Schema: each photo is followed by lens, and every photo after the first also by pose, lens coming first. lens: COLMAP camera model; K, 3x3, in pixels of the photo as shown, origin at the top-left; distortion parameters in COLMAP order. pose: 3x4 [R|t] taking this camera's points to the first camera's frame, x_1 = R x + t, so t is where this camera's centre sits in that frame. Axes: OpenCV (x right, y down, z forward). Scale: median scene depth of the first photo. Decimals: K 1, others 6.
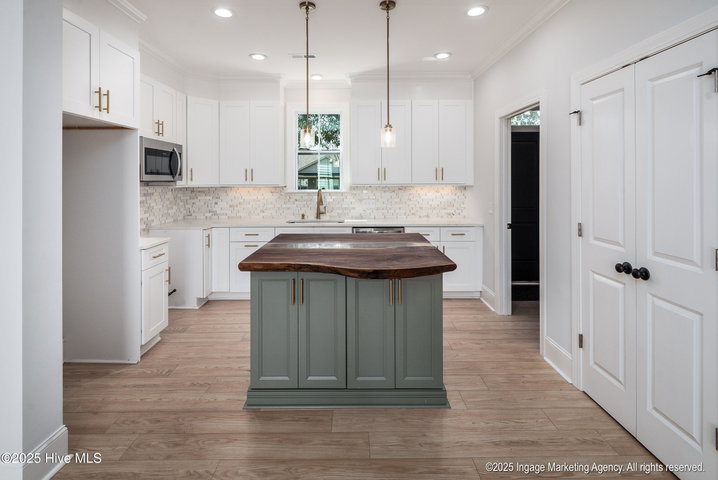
lens RADIAL K [[361.3, 0, 355.2], [0, 361.3, 179.4], [0, 0, 1]] dist [-0.000490, -0.000118]
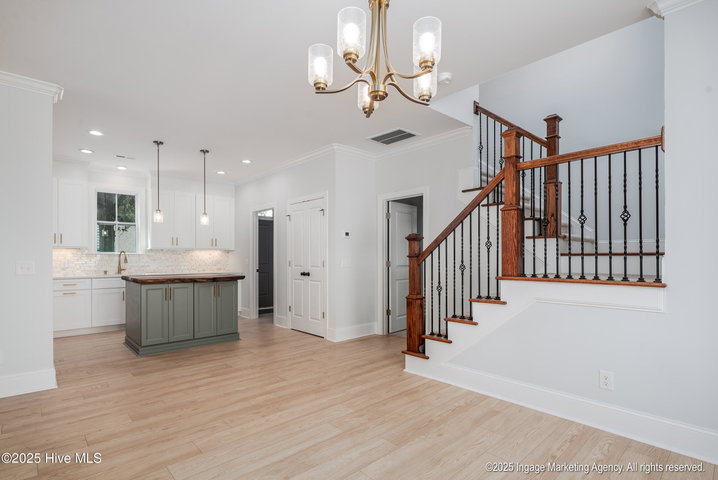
lens RADIAL K [[356.1, 0, 356.8], [0, 356.1, 260.3], [0, 0, 1]] dist [-0.003863, -0.000710]
pose [[0.740423, -0.004487, 0.672126, -0.671720], [0.000501, 0.999981, 0.006123, 0.103190], [-0.672141, -0.004197, 0.740411, -1.107336]]
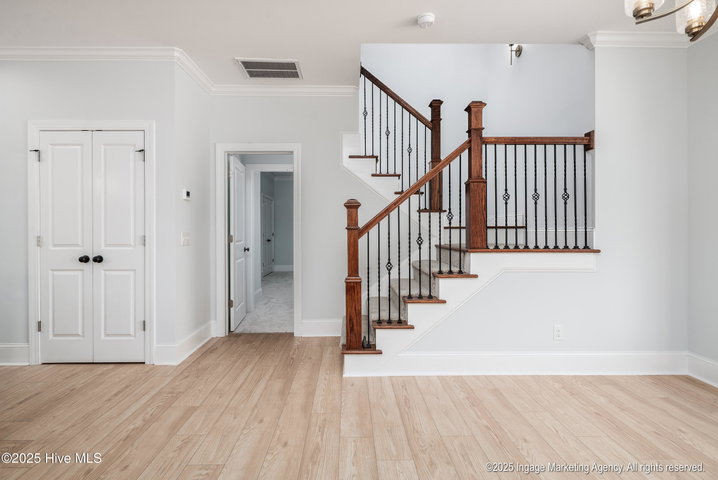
lens RADIAL K [[348.1, 0, 354.6], [0, 348.1, 232.8], [0, 0, 1]] dist [-0.001718, -0.000382]
pose [[-0.007460, -0.005309, 0.999958, -0.647648], [0.001403, 0.999985, 0.005320, 0.104330], [-0.999971, 0.001442, -0.007452, -0.136550]]
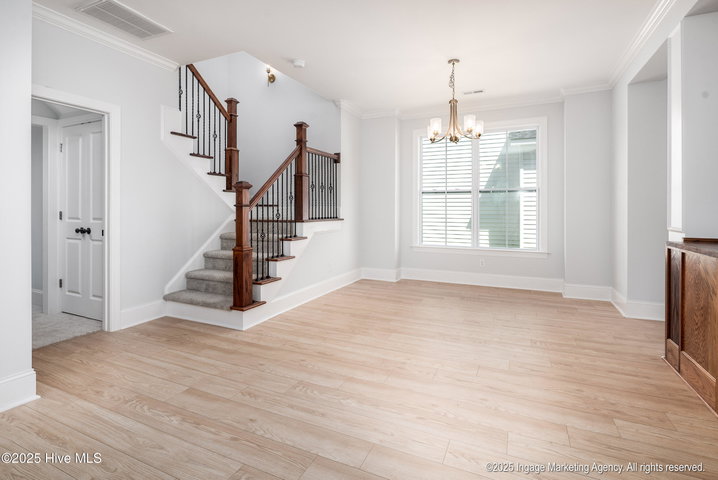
lens RADIAL K [[351.2, 0, 352.6], [0, 351.2, 208.4], [0, 0, 1]] dist [0.000099, -0.000225]
pose [[-0.898884, -0.000329, 0.438187, -0.485358], [-0.001625, 0.999995, -0.002582, 0.111943], [-0.438185, -0.003033, -0.898880, 0.949142]]
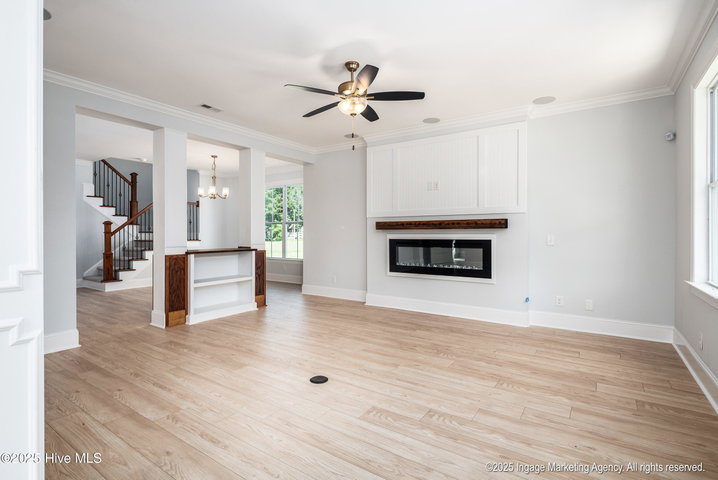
lens RADIAL K [[348.1, 0, 354.6], [0, 348.1, 232.8], [0, 0, 1]] dist [-0.001718, -0.000382]
pose [[-0.822201, -0.000518, 0.569197, -2.858962], [-0.000604, 1.000000, 0.000039, 0.096481], [-0.569197, -0.000312, -0.822201, 1.095455]]
